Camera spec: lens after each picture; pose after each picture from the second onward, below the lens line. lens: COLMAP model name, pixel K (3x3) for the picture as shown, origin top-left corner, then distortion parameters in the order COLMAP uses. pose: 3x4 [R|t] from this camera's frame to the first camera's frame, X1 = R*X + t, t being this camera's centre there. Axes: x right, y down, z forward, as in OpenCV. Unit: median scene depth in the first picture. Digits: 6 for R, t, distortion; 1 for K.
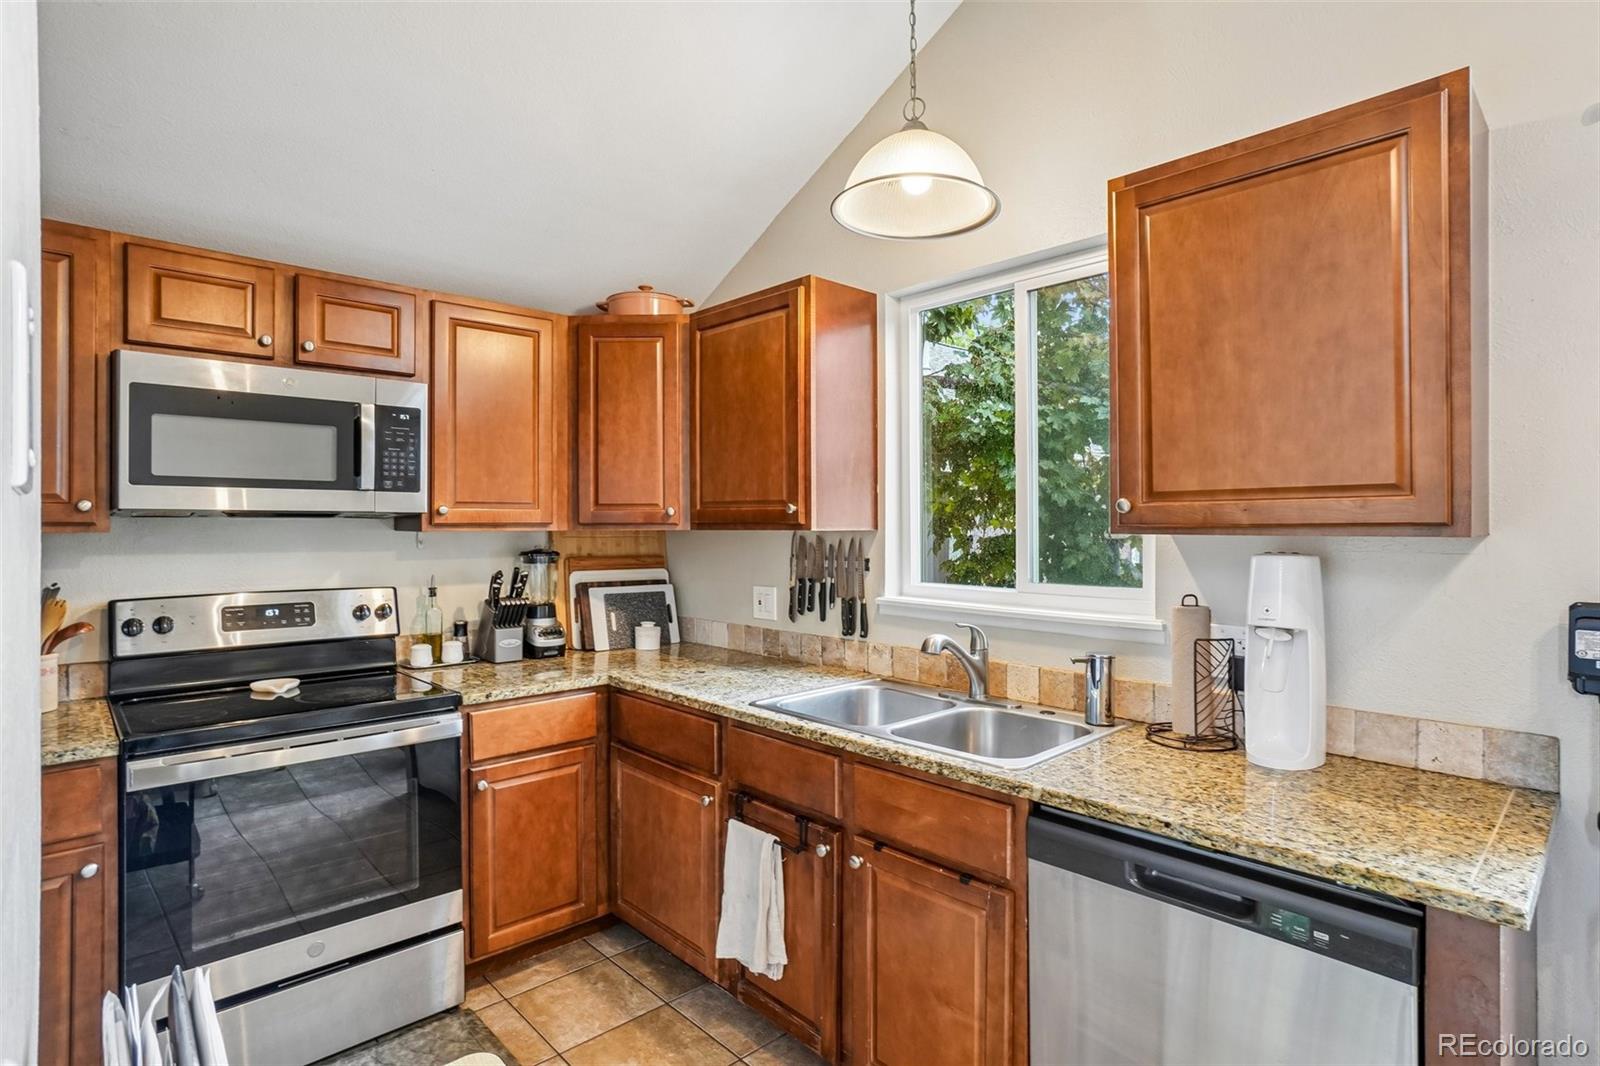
lens RADIAL K [[813.3, 0, 776.3], [0, 813.3, 525.1], [0, 0, 1]] dist [-0.016547, 0.001030]
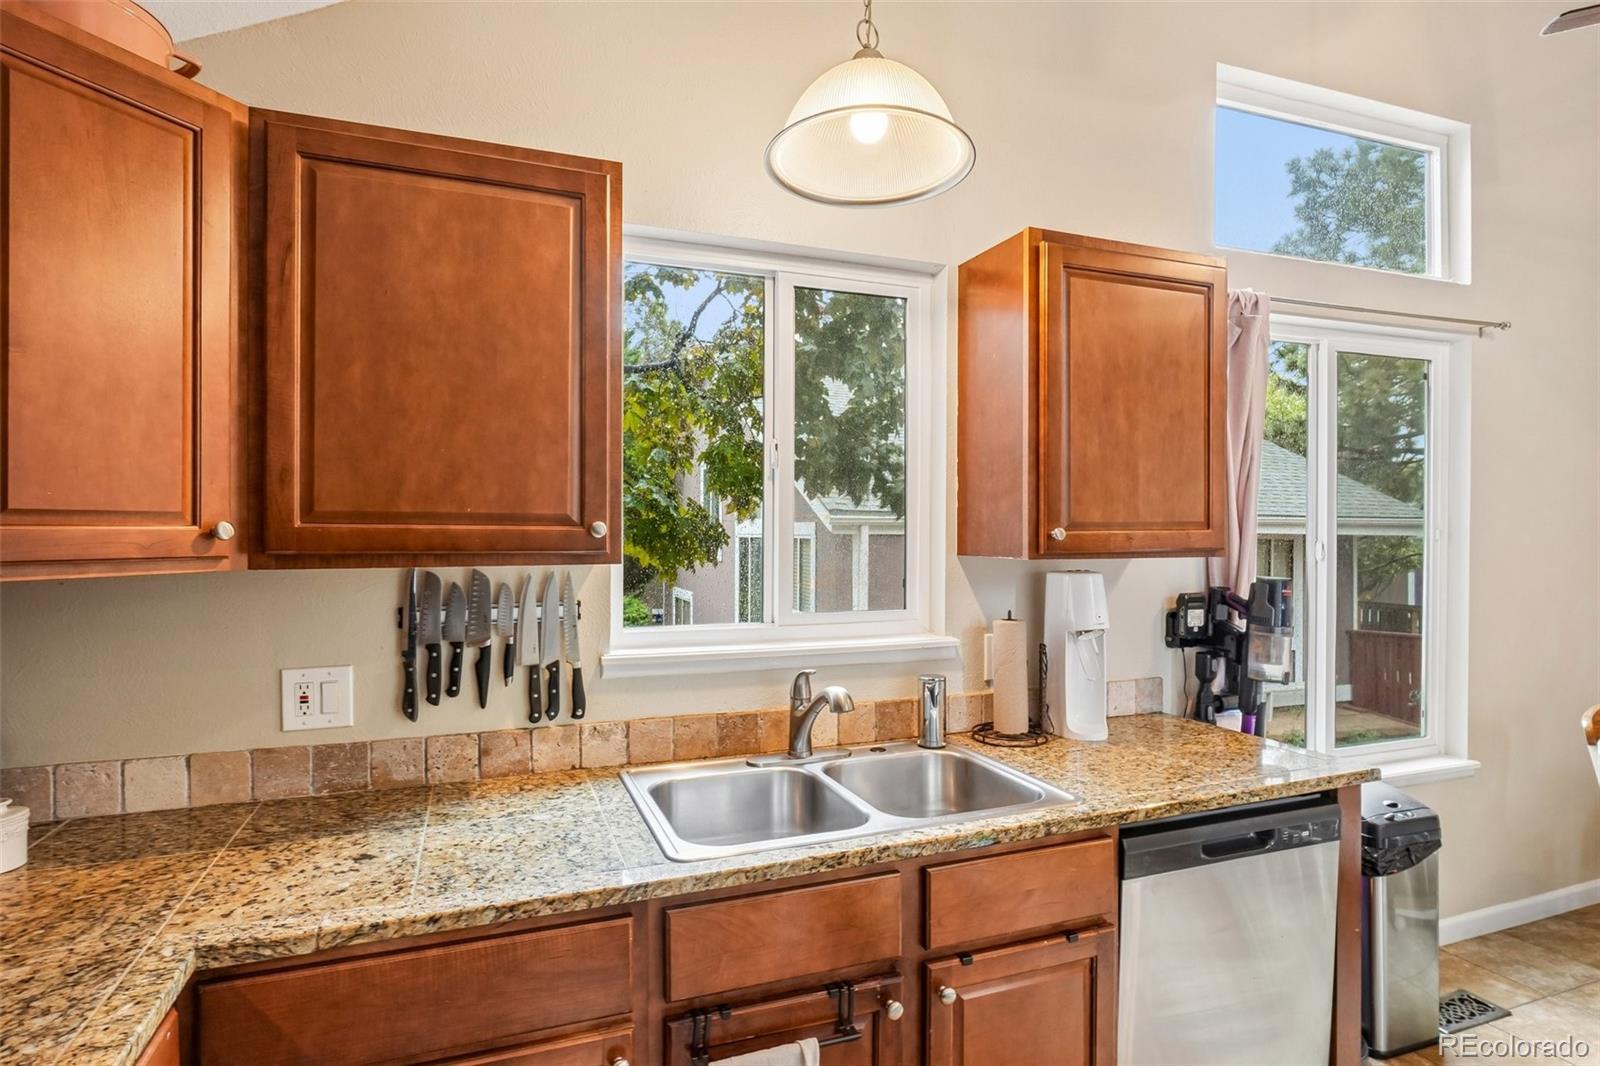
lens RADIAL K [[839.8, 0, 800.0], [0, 839.8, 533.0], [0, 0, 1]] dist [0.000044, 0.000199]
pose [[0.364819, -0.002420, 0.931075, -0.497465], [0.000372, 0.999997, 0.002454, -0.018475], [-0.931078, -0.000549, 0.364819, 0.600650]]
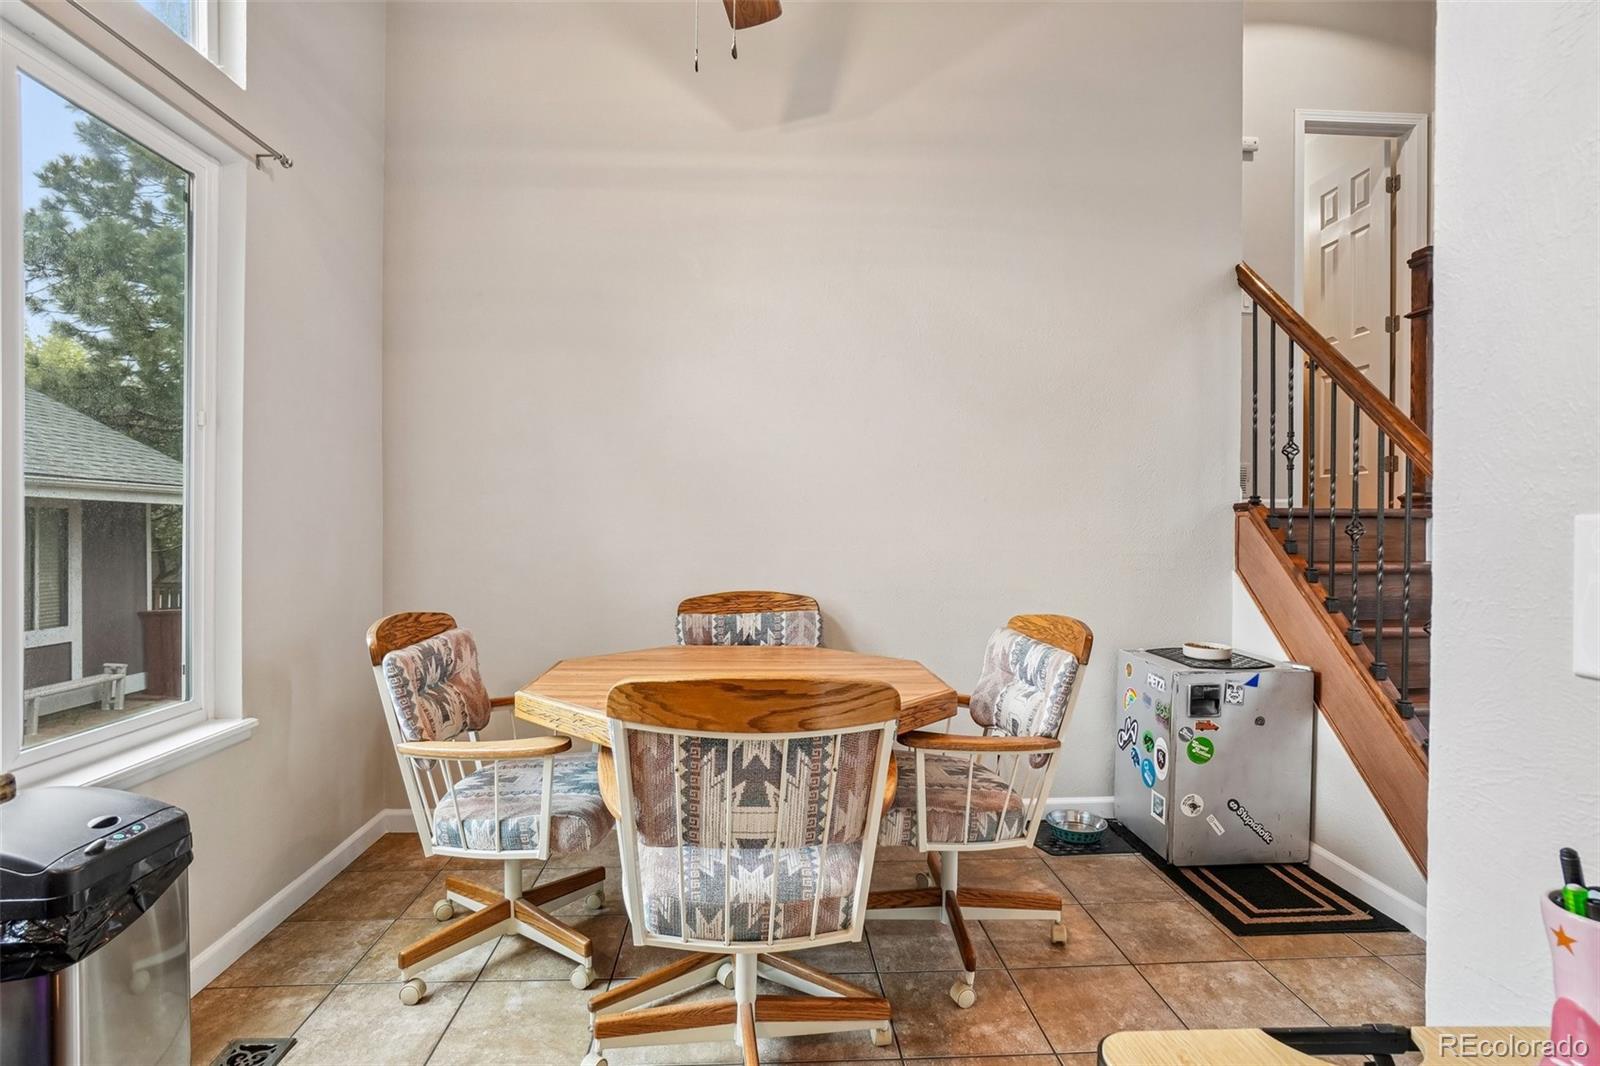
lens RADIAL K [[799.2, 0, 800.0], [0, 799.2, 533.0], [0, 0, 1]] dist [-0.014115, 0.000769]
pose [[-0.775123, -0.009730, 0.631736, -0.058722], [-0.004040, 0.999937, 0.010444, 0.091725], [-0.631798, 0.005544, -0.775114, 0.439883]]
